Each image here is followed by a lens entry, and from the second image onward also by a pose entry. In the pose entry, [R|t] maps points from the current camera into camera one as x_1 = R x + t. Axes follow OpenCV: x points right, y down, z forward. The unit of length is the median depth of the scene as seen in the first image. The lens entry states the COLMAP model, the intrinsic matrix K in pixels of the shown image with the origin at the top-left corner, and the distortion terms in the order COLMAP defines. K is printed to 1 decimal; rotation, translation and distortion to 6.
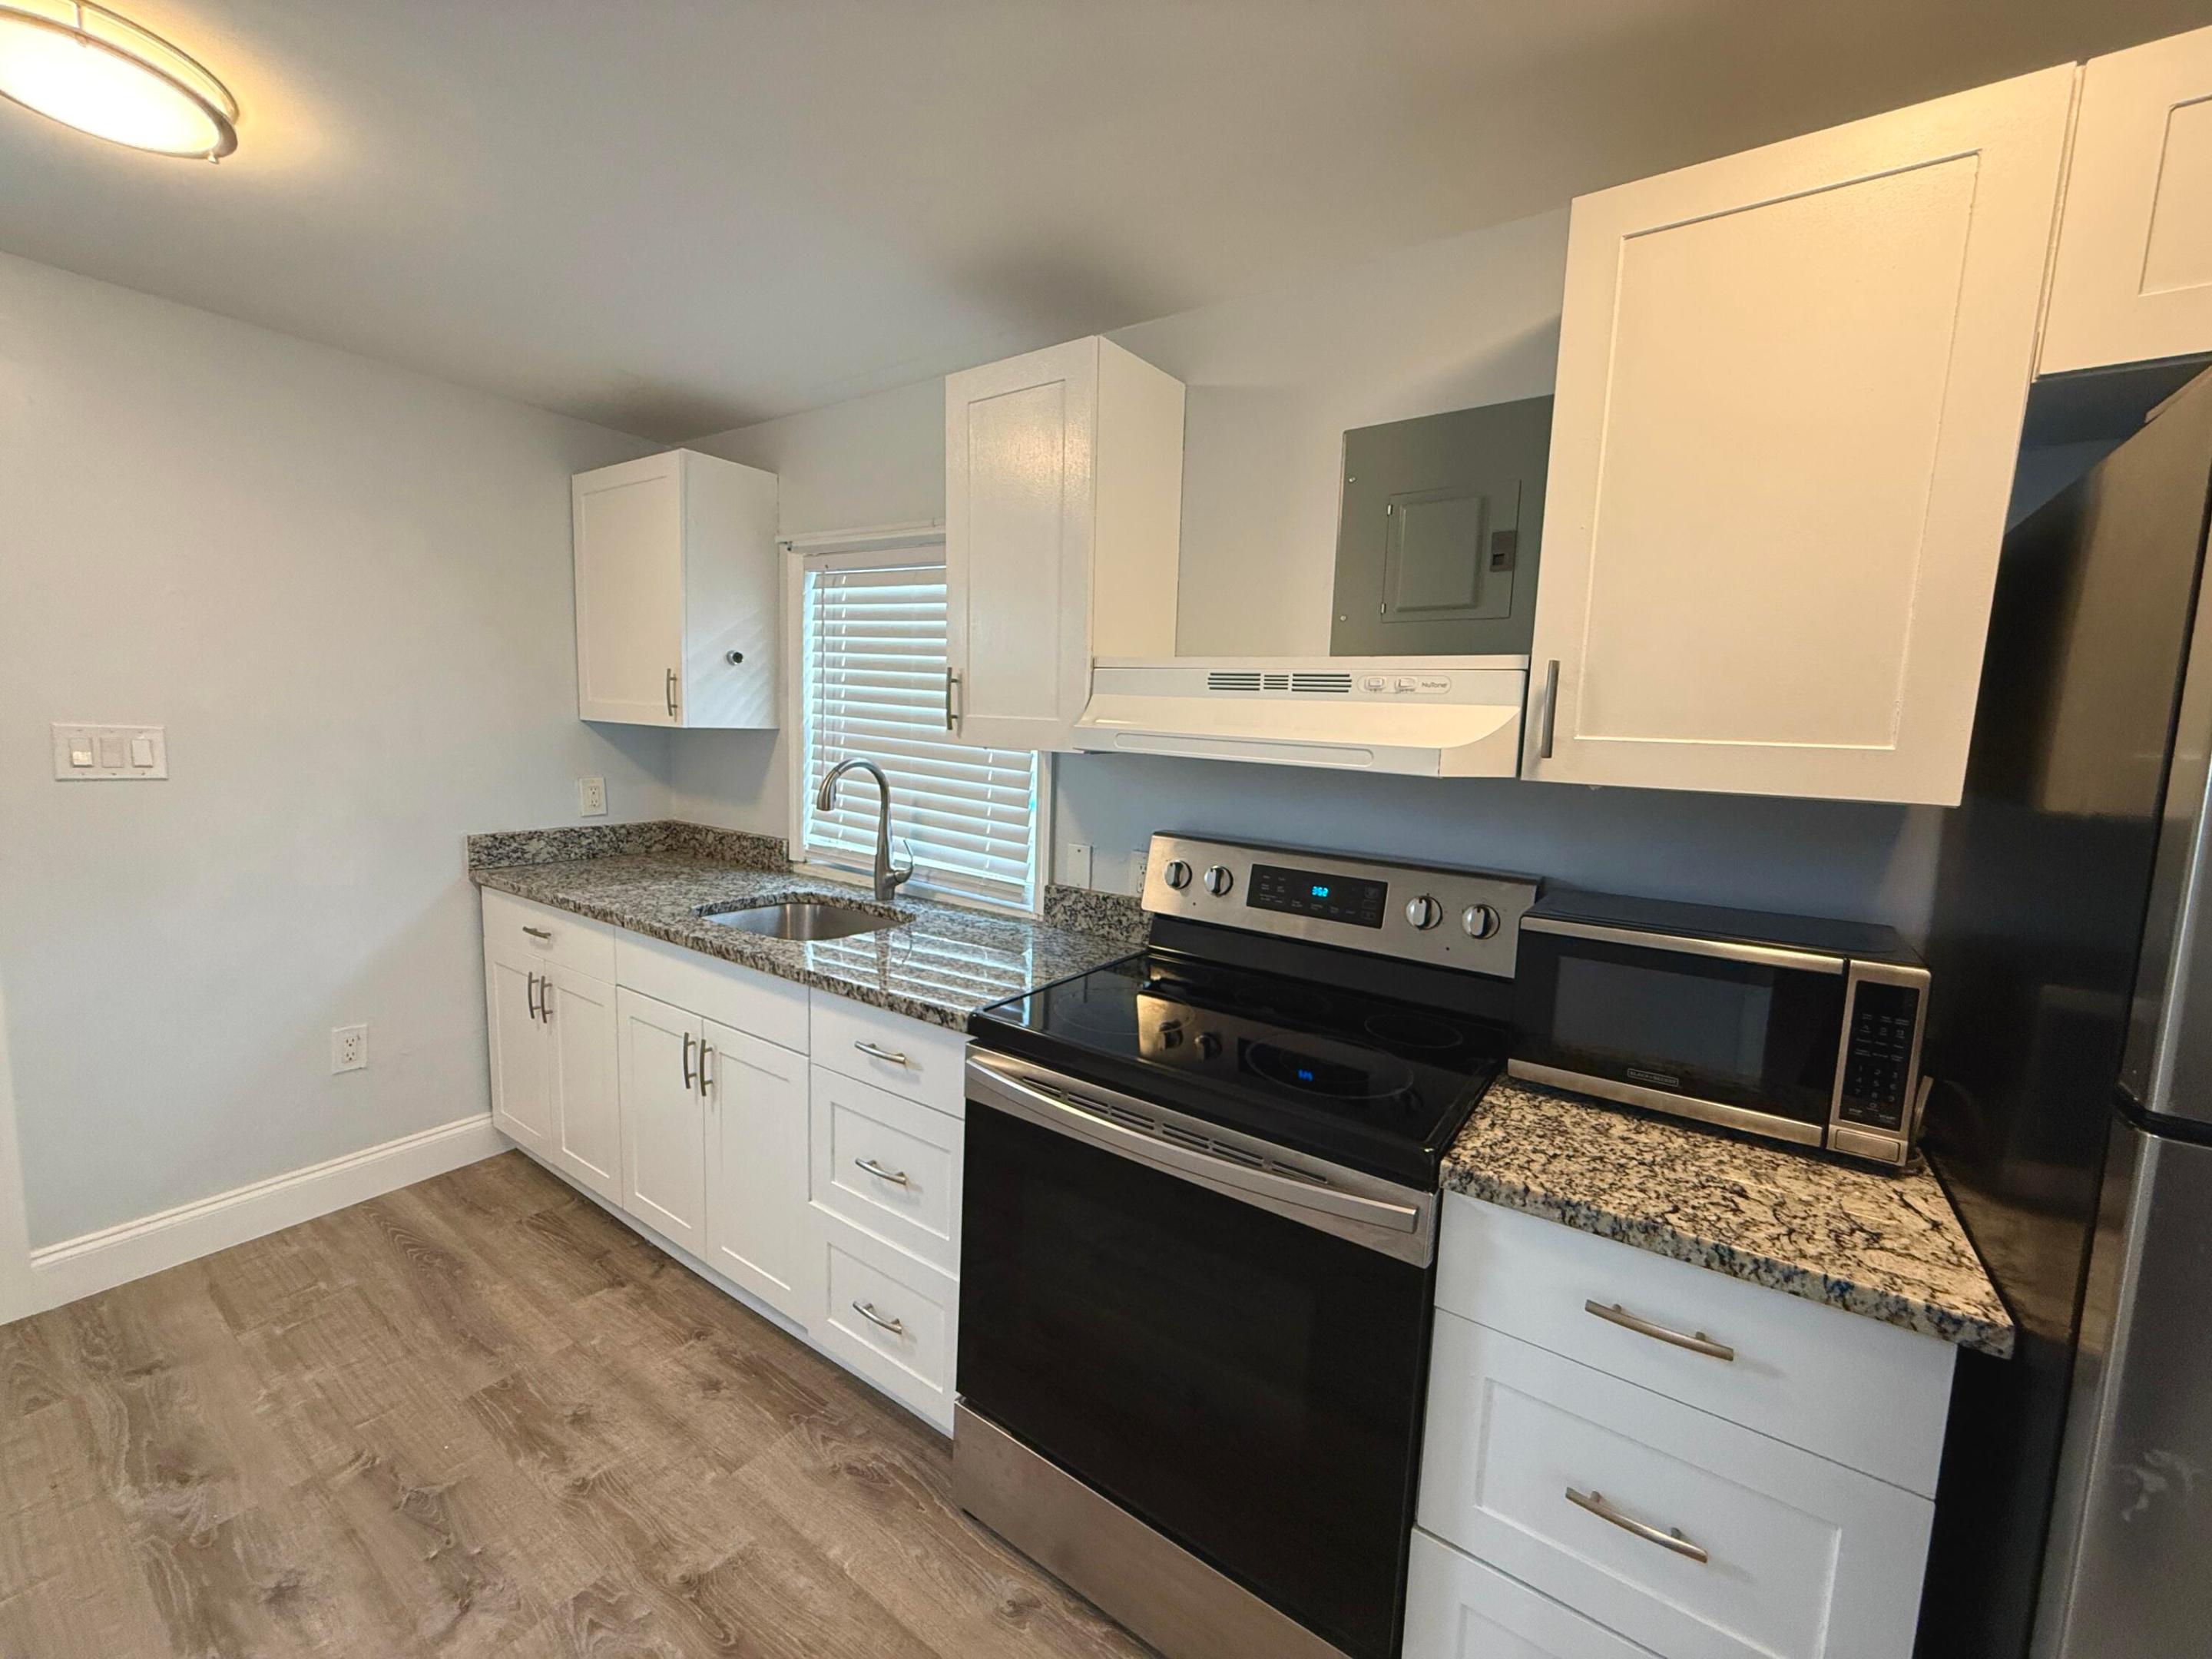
lens RADIAL K [[884.5, 0, 1098.3], [0, 884.5, 828.8], [0, 0, 1]] dist [0.001495, 0.000048]
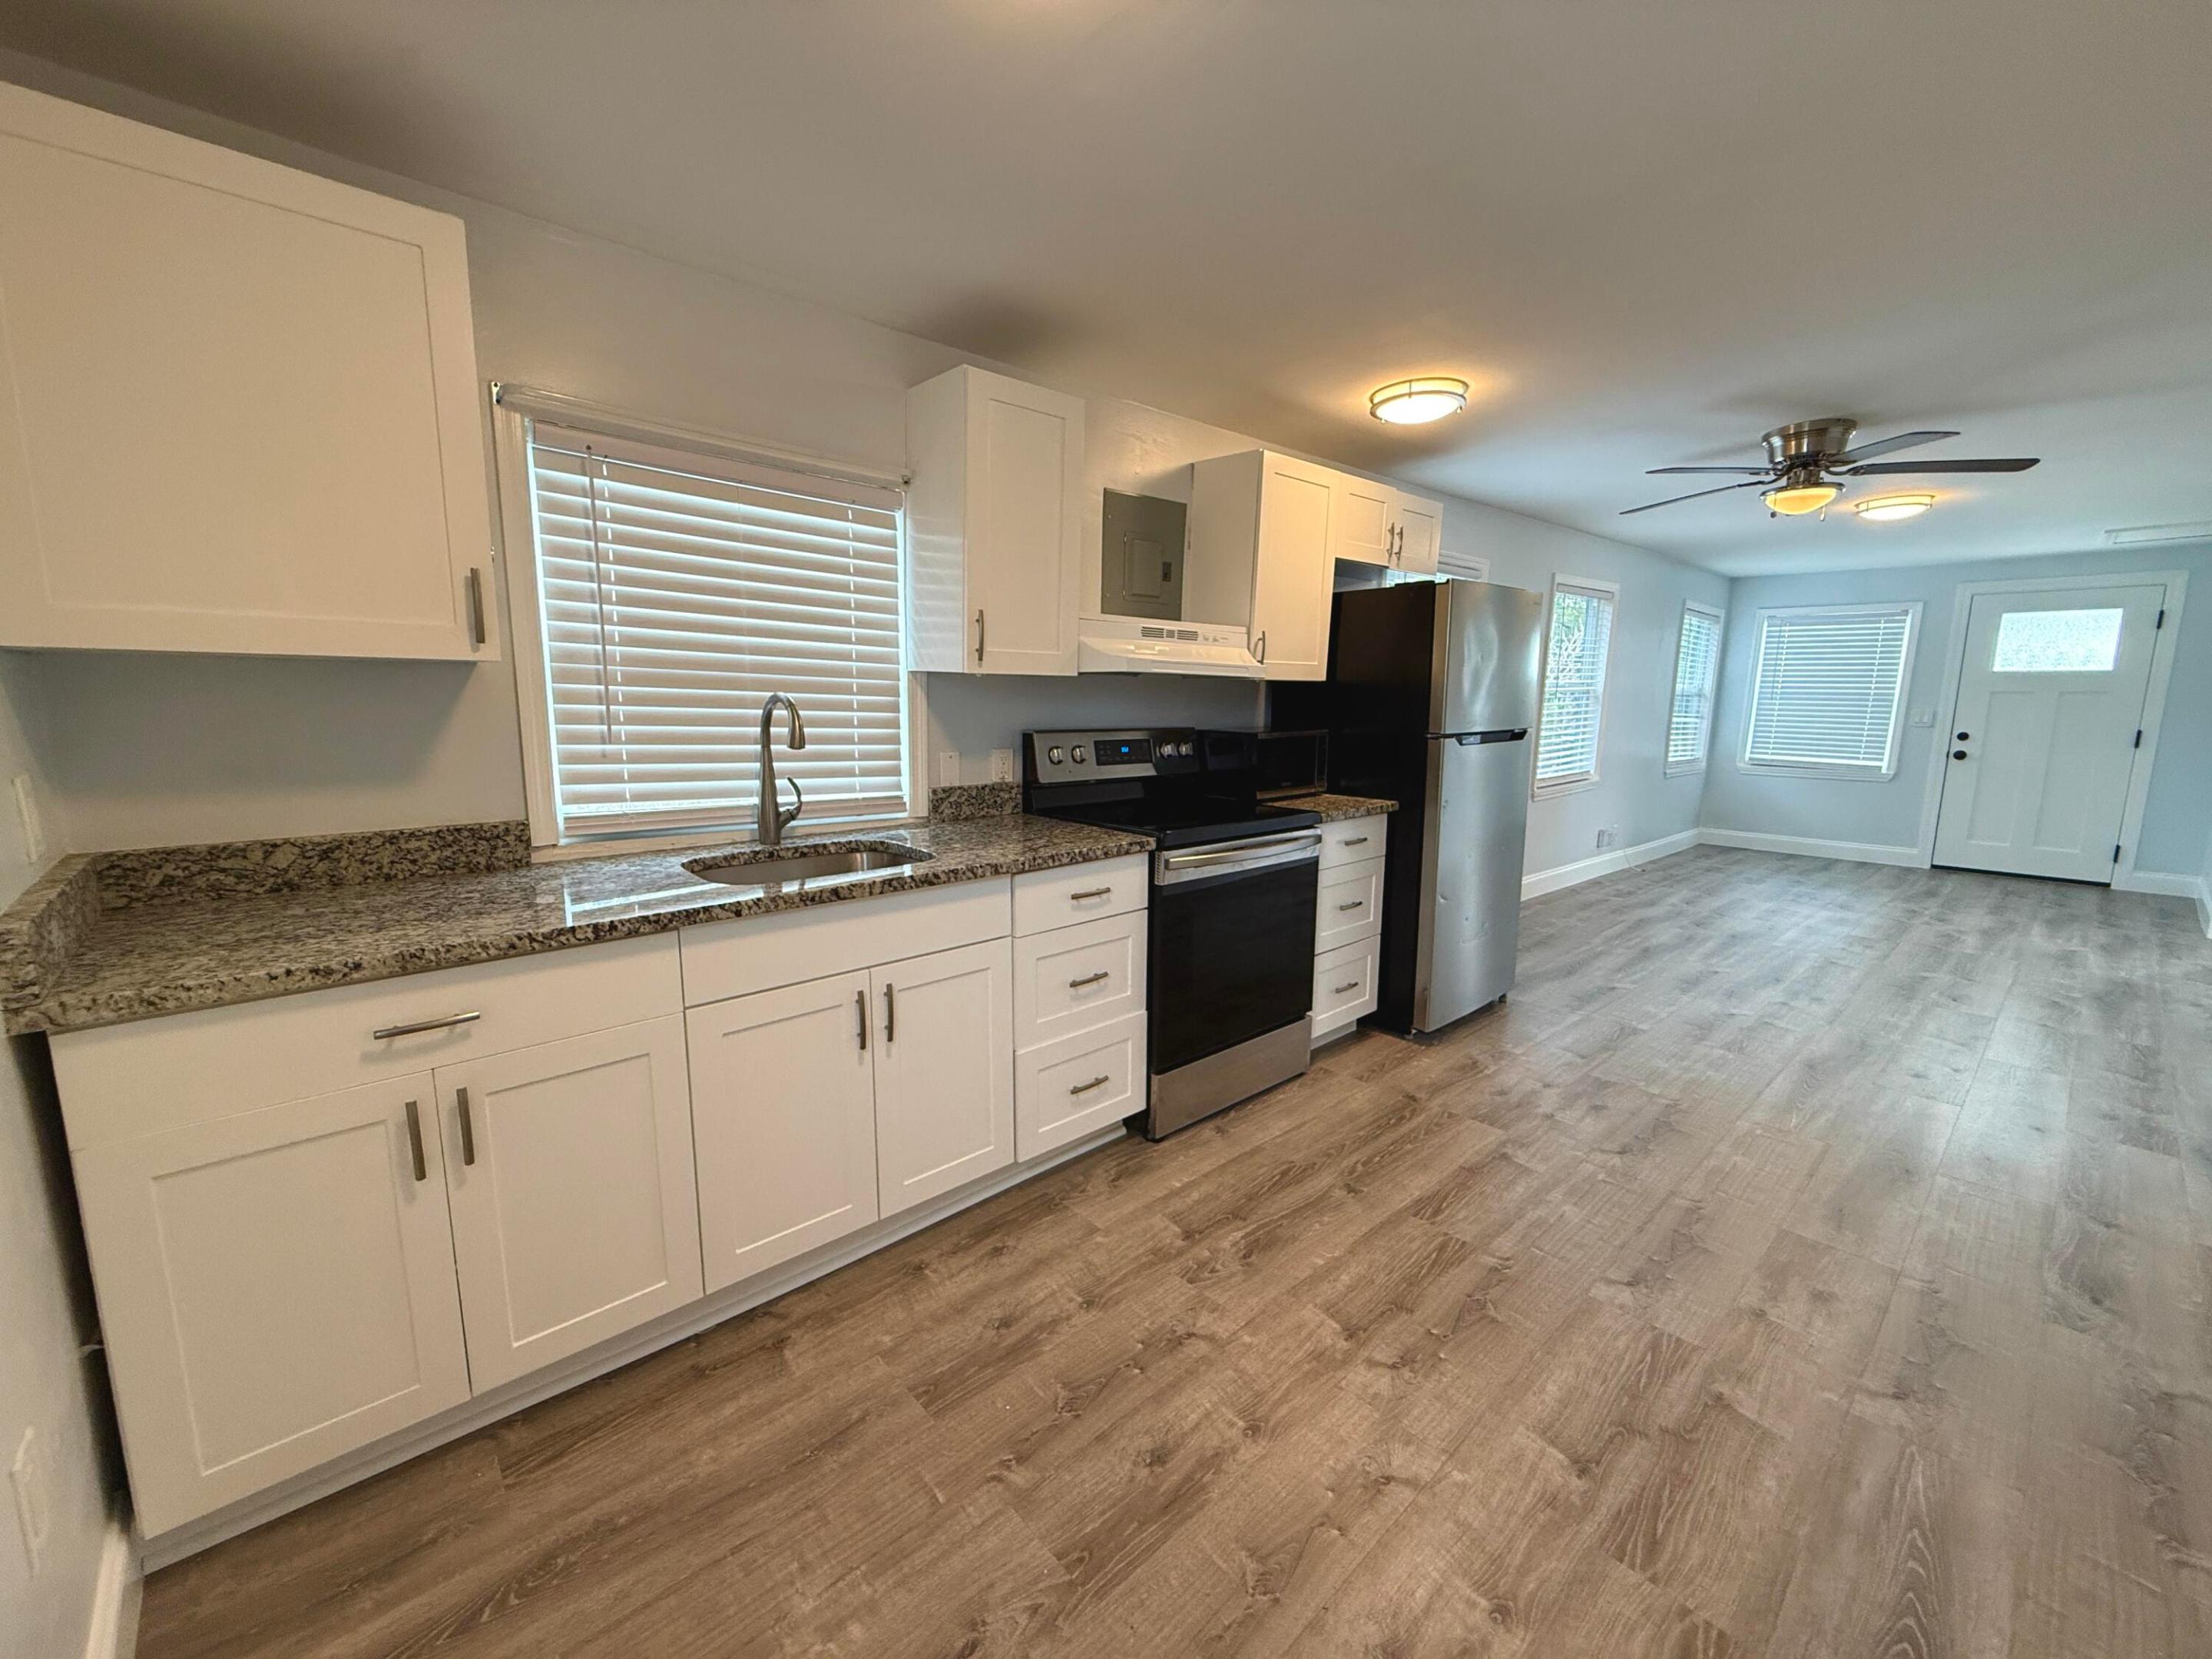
lens RADIAL K [[884.5, 0, 1103.6], [0, 884.5, 830.6], [0, 0, 1]] dist [0.001495, 0.000048]
pose [[0.225338, -0.190104, 0.955554, -1.396941], [0.112270, 0.979312, 0.168355, -0.070361], [-0.967790, 0.069343, 0.242019, 0.566397]]
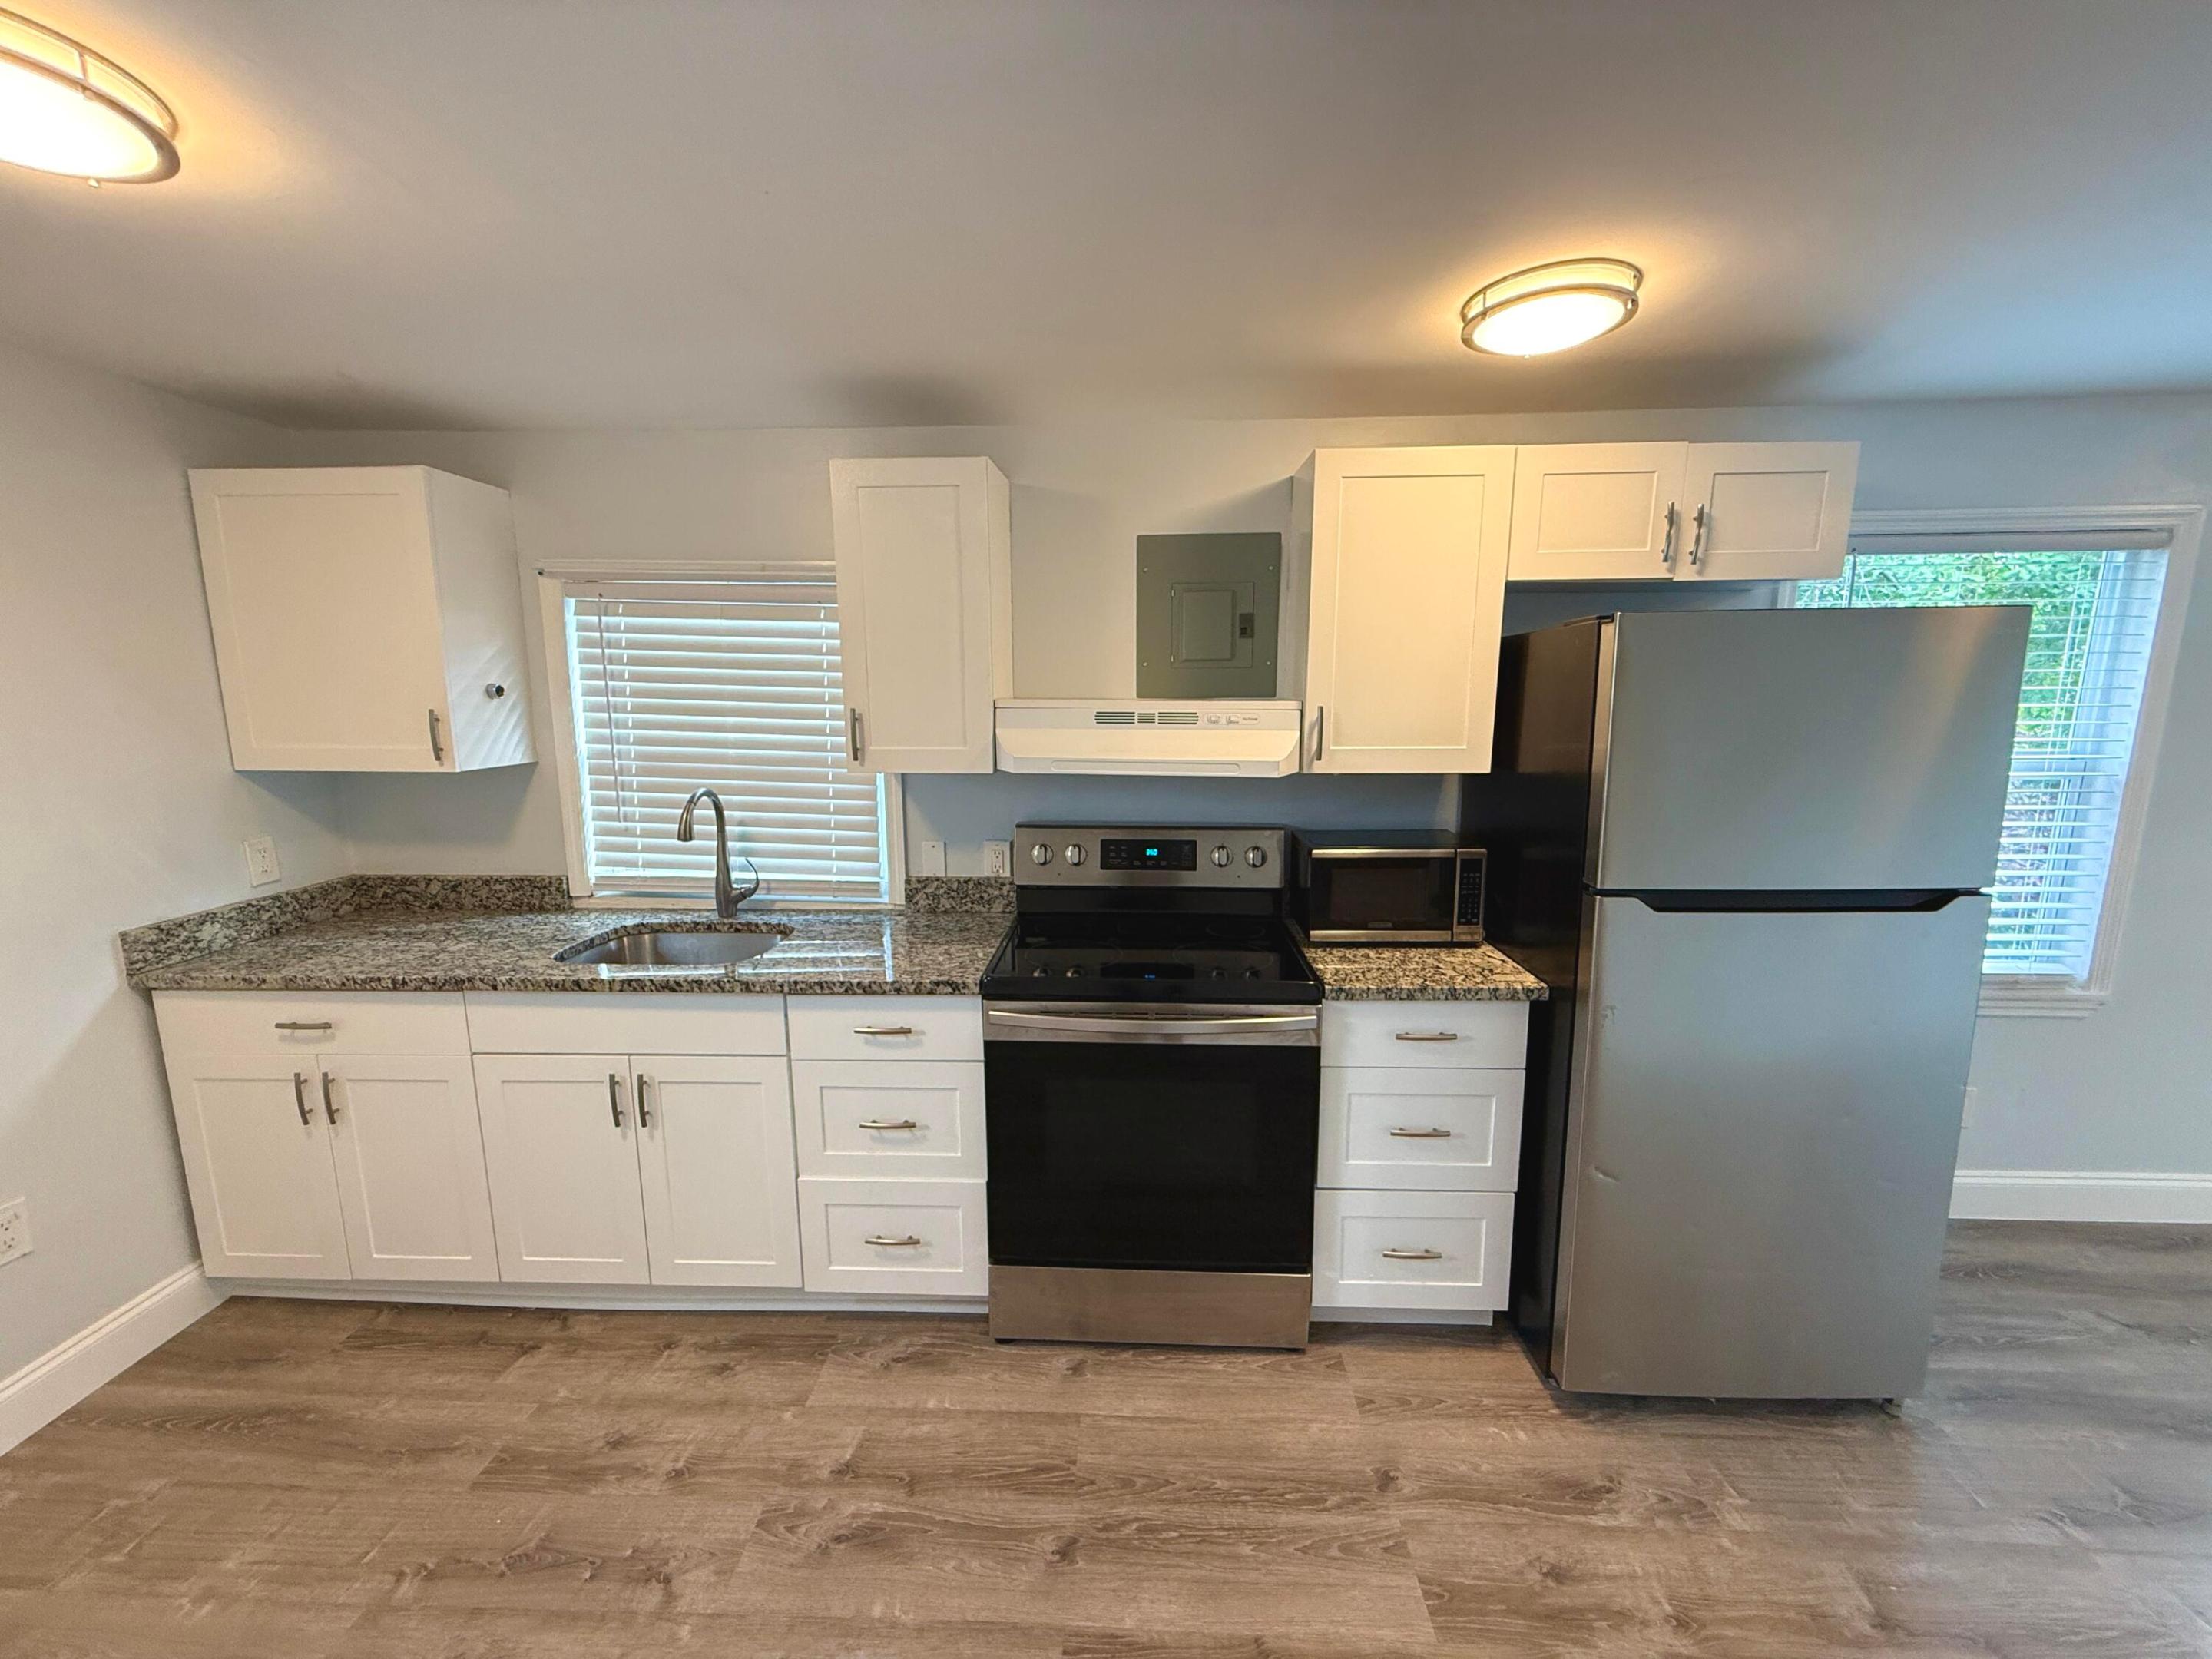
lens RADIAL K [[884.5, 0, 1100.4], [0, 884.5, 829.4], [0, 0, 1]] dist [0.001495, 0.000048]
pose [[0.842480, -0.125858, 0.523820, -0.539508], [0.099223, 0.991944, 0.078751, -0.083866], [-0.529511, -0.014371, 0.848181, -0.185517]]
